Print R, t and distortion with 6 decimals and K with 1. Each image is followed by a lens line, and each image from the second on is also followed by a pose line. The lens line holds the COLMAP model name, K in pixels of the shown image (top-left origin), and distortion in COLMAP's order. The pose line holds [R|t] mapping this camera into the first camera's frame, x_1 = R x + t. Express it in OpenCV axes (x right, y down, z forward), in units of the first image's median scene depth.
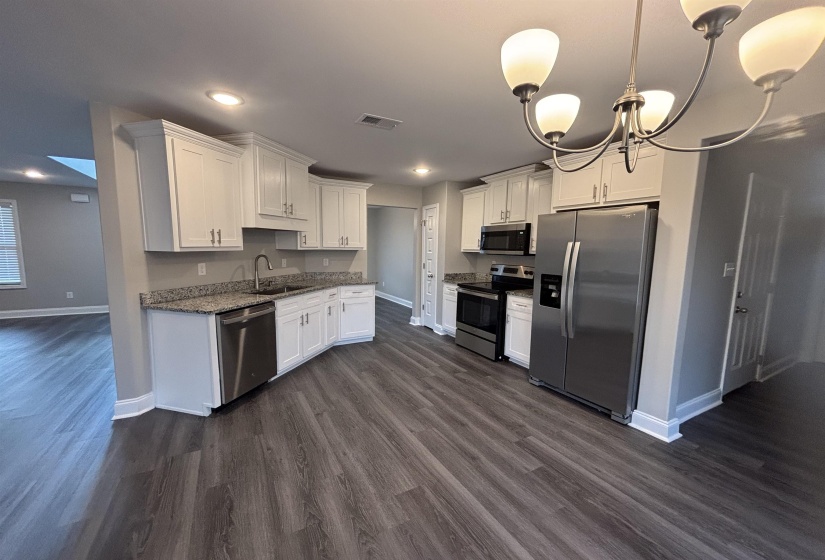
lens RADIAL K [[331.5, 0, 410.4], [0, 331.5, 287.7], [0, 0, 1]] dist [0.001365, -0.001417]
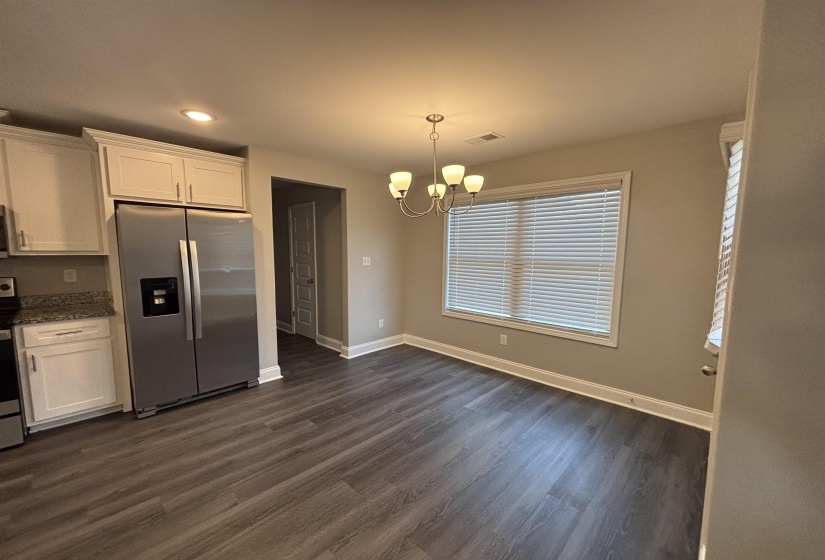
lens RADIAL K [[331.5, 0, 416.7], [0, 331.5, 281.5], [0, 0, 1]] dist [0.001365, -0.001417]
pose [[-0.299170, -0.109269, 0.947923, -0.607029], [0.107998, 0.983161, 0.147416, -0.086629], [-0.948069, 0.146476, -0.282331, 0.621666]]
